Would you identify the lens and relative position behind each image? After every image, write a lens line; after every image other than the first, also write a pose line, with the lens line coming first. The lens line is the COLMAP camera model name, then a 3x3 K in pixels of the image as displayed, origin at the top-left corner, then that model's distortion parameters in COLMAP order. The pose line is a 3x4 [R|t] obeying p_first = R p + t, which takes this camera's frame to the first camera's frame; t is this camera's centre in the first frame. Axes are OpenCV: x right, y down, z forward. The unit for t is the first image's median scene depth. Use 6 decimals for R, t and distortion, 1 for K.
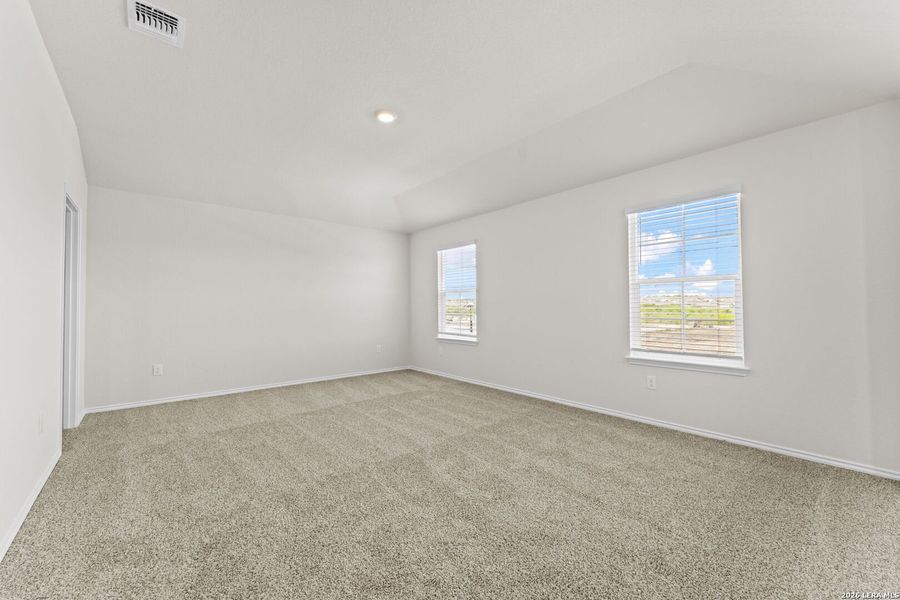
lens RADIAL K [[367.3, 0, 457.6], [0, 367.3, 304.0], [0, 0, 1]] dist [-0.002585, 0.000154]
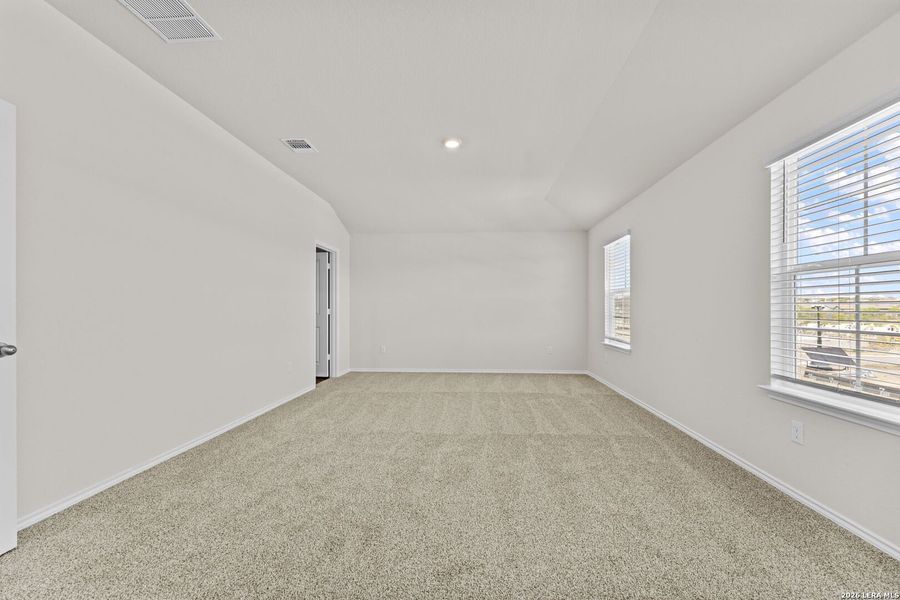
lens RADIAL K [[367.3, 0, 443.2], [0, 367.3, 320.7], [0, 0, 1]] dist [-0.002585, 0.000154]
pose [[0.701677, 0.027374, -0.711969, 0.526158], [0.002599, 0.999157, 0.040977, -0.001830], [0.712490, -0.030603, 0.701014, 0.139726]]
